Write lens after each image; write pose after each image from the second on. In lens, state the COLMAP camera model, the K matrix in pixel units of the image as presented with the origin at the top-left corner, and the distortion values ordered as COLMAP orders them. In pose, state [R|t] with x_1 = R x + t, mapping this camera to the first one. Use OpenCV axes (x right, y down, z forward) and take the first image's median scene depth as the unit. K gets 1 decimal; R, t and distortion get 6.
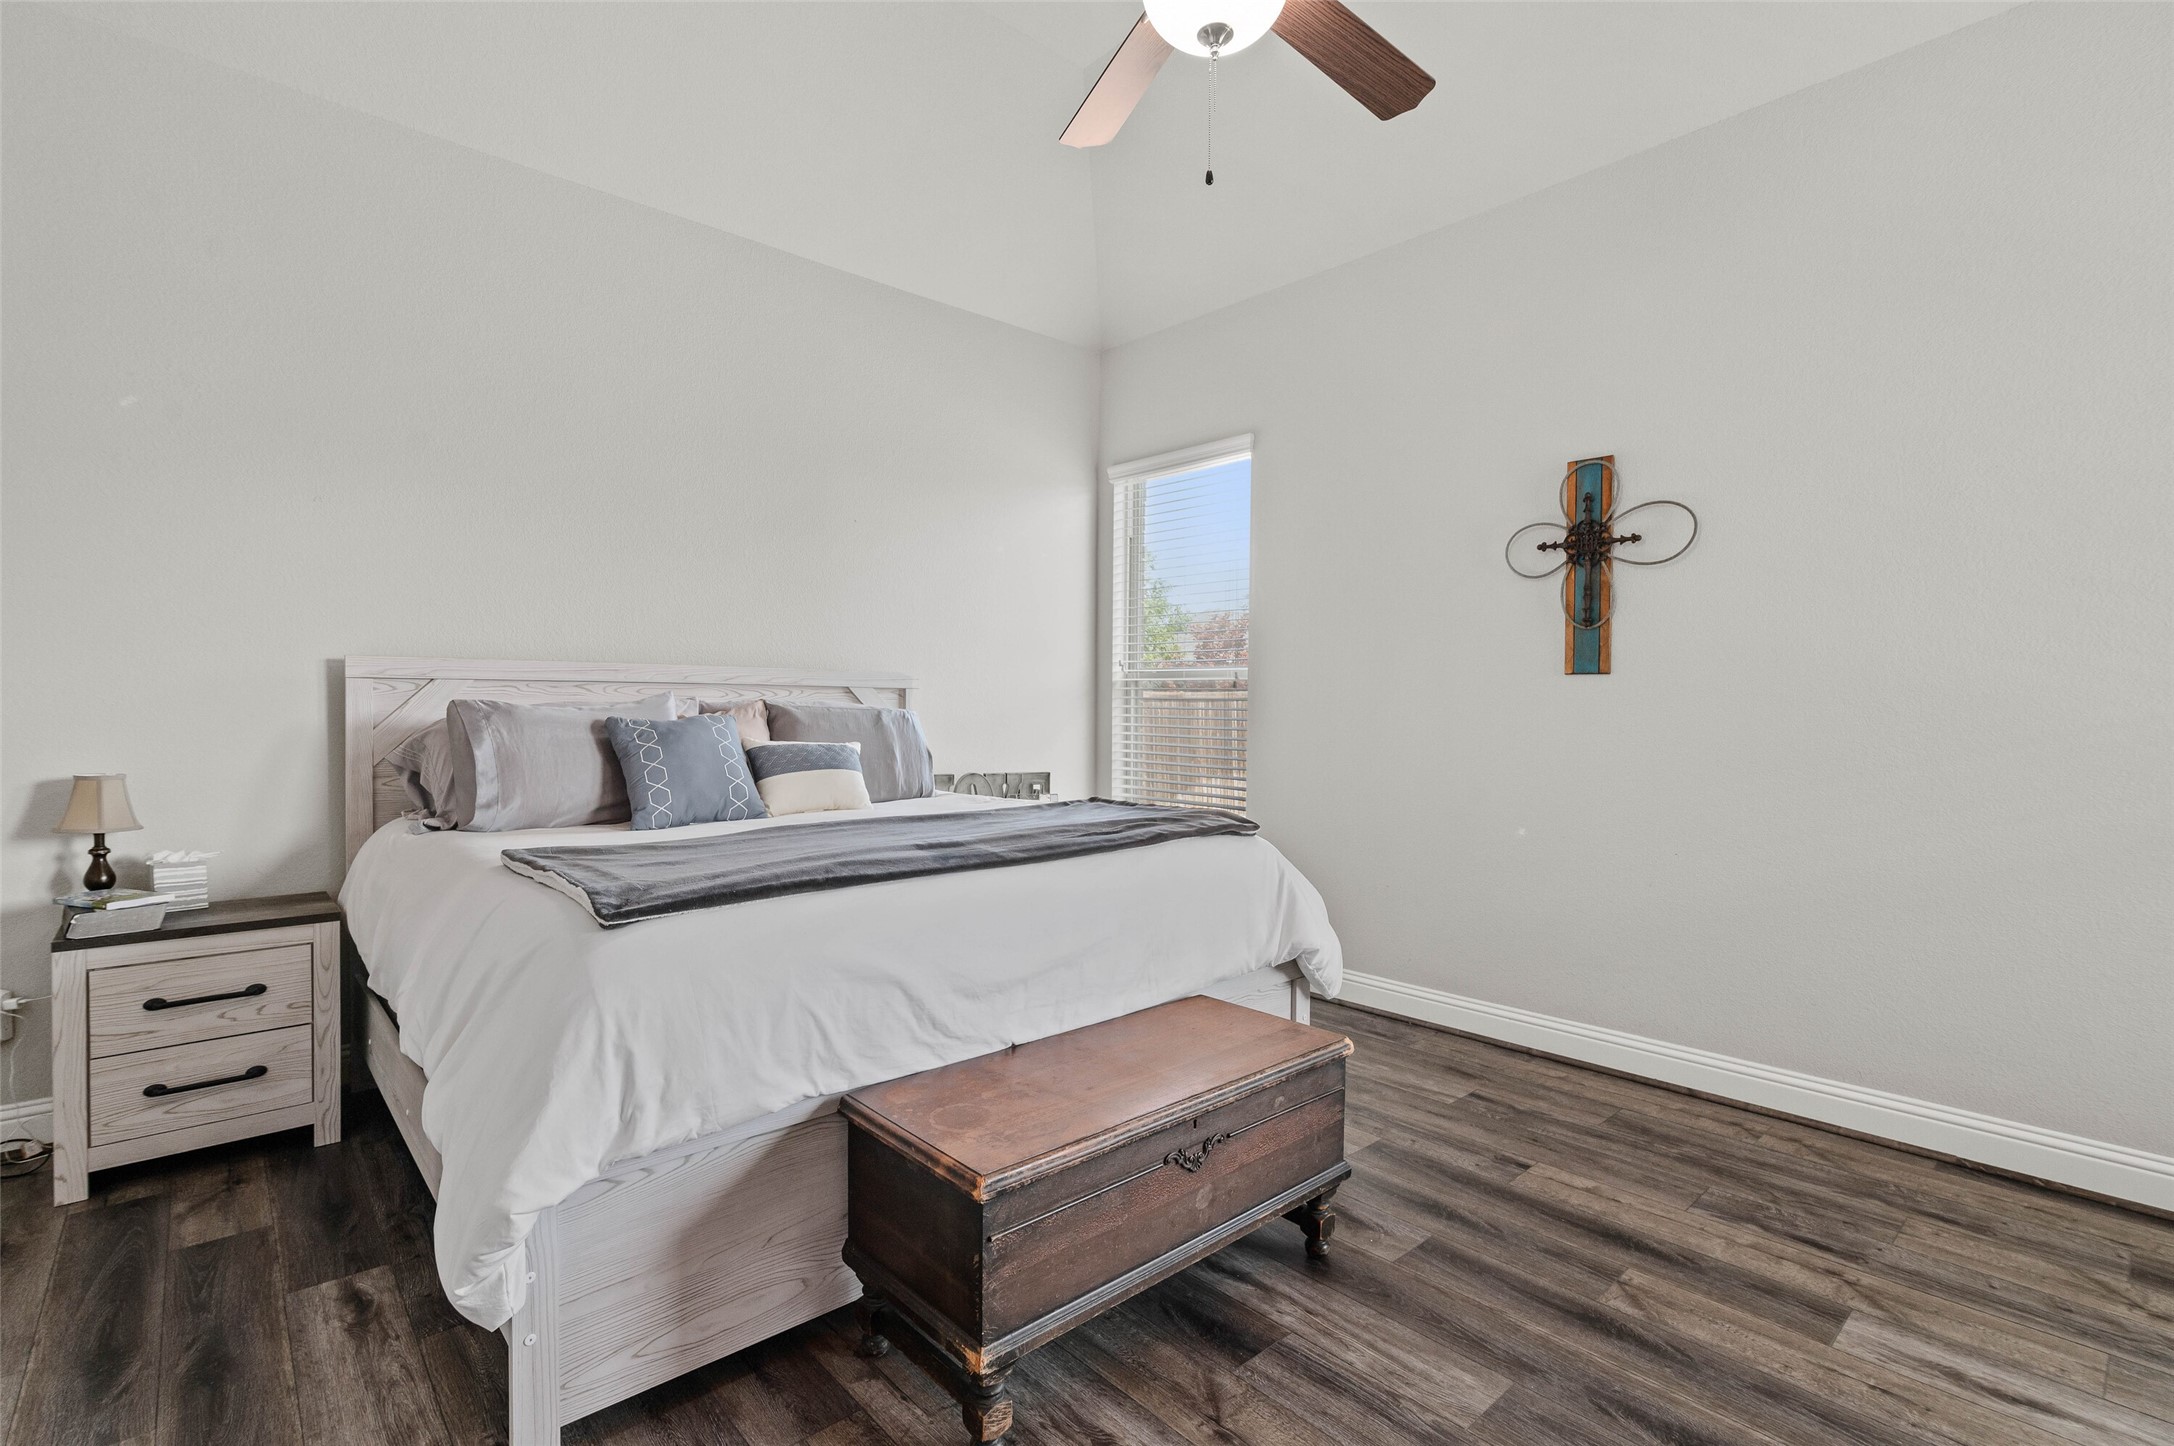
lens RADIAL K [[998.2, 0, 1095.6], [0, 998.2, 719.3], [0, 0, 1]] dist [-0.009599, 0.001664]
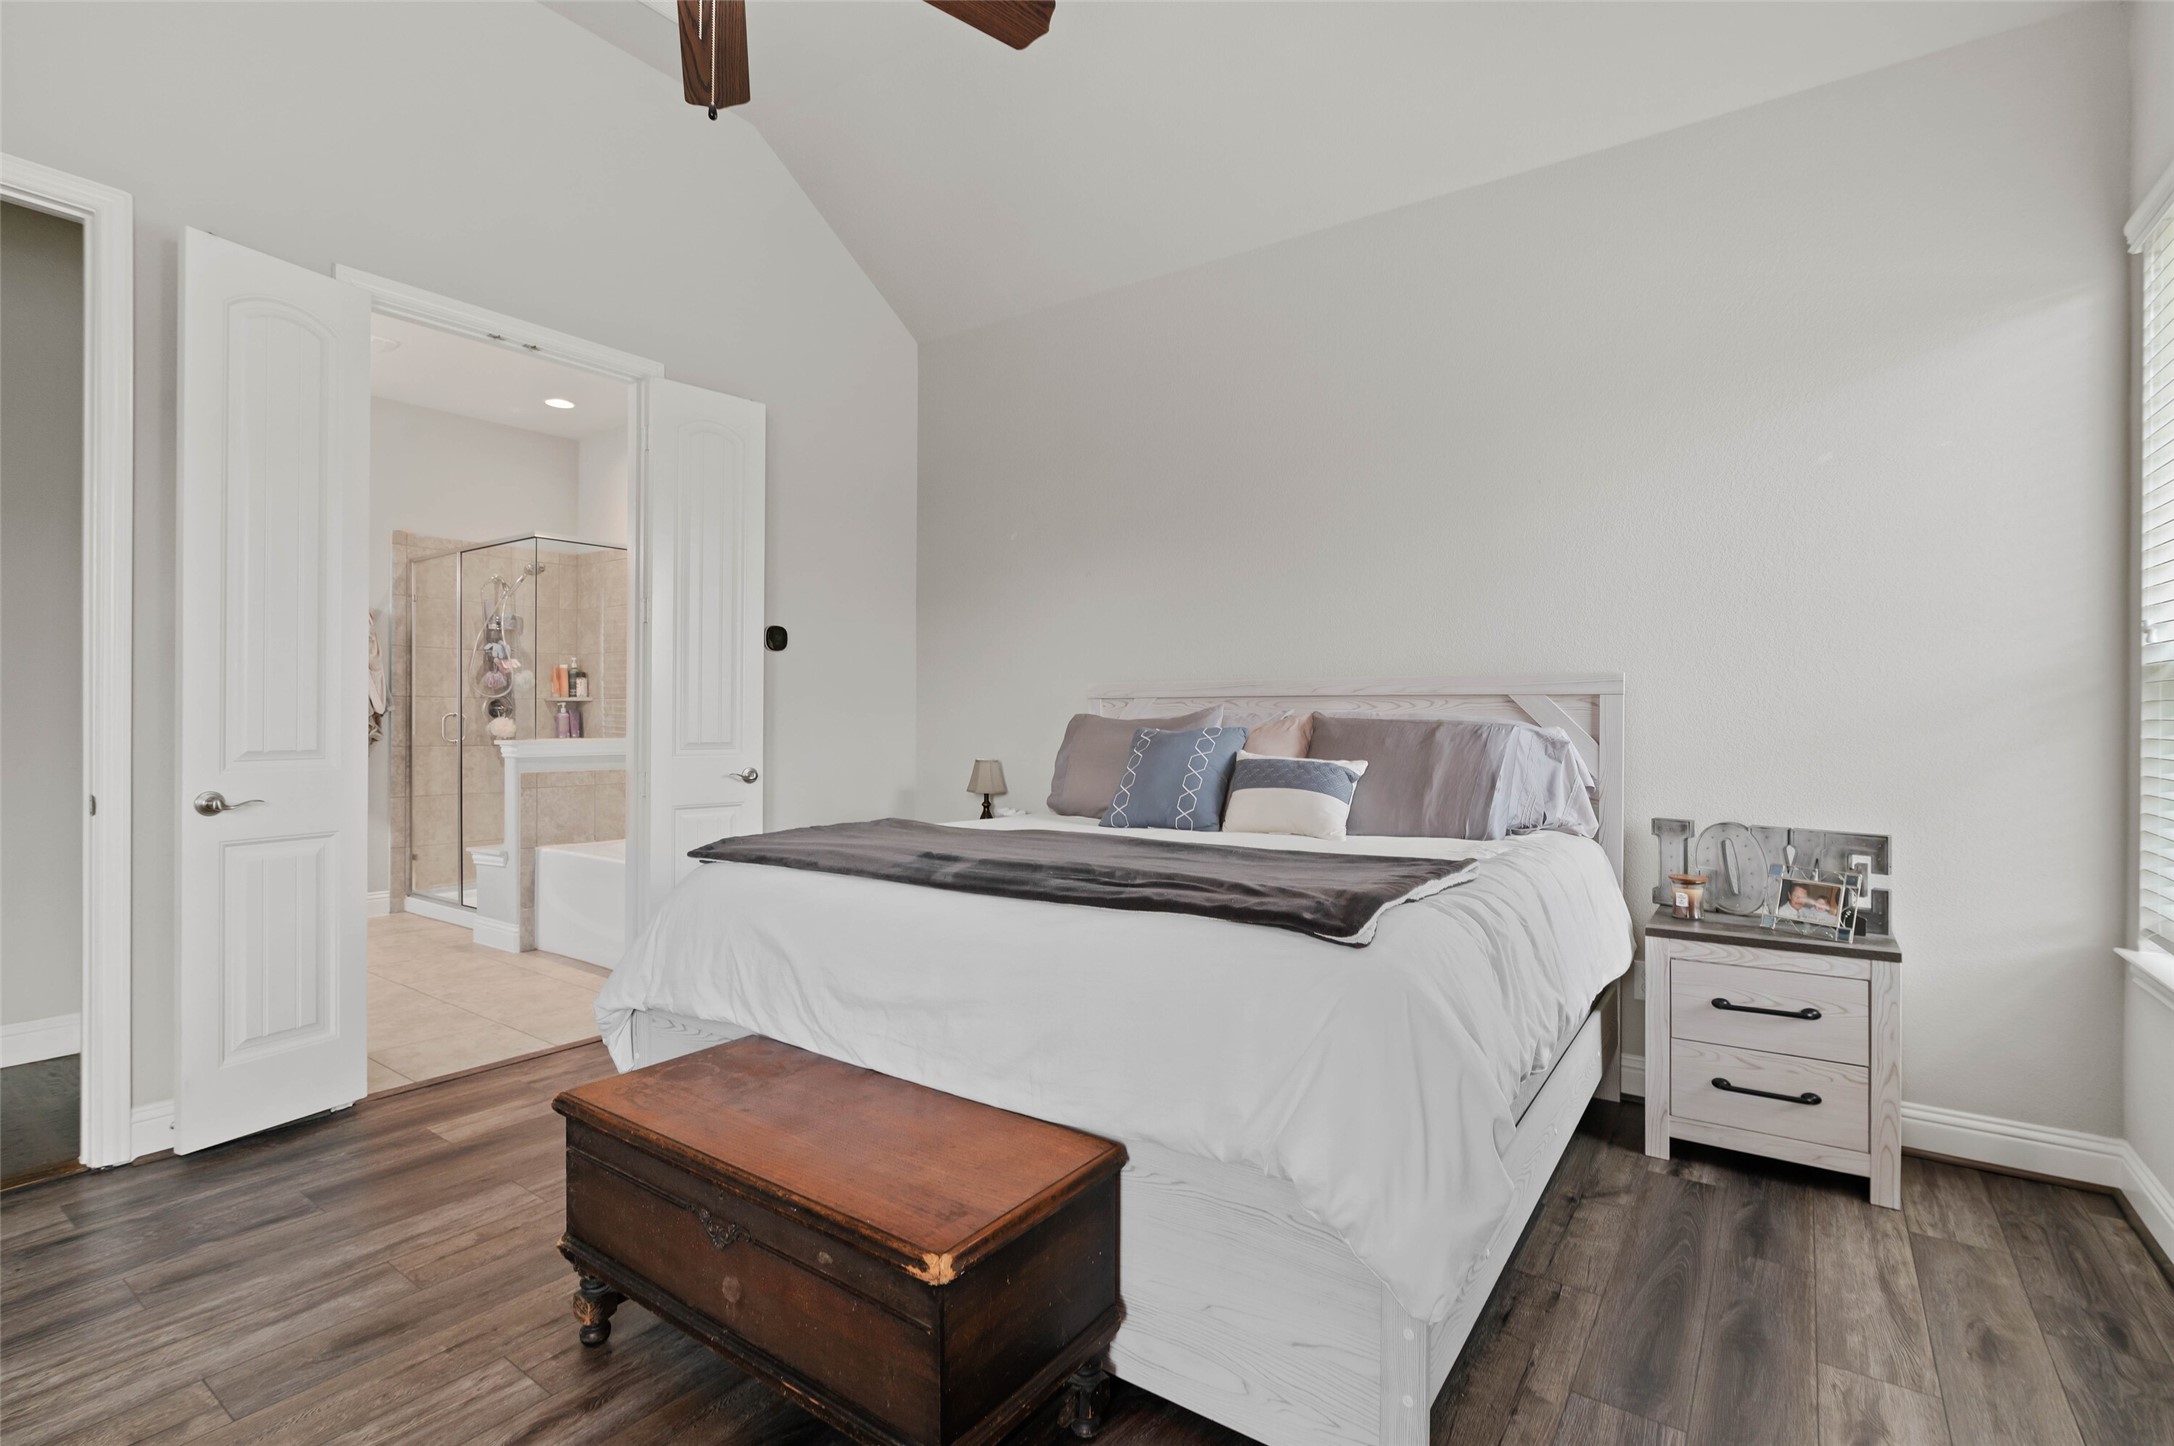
lens RADIAL K [[998.2, 0, 1083.7], [0, 998.2, 719.6], [0, 0, 1]] dist [-0.009599, 0.001664]
pose [[0.214392, -0.001295, -0.976747, 0.860518], [-0.014028, 0.999892, -0.004405, -0.008202], [0.976647, 0.014646, 0.214351, 0.944339]]
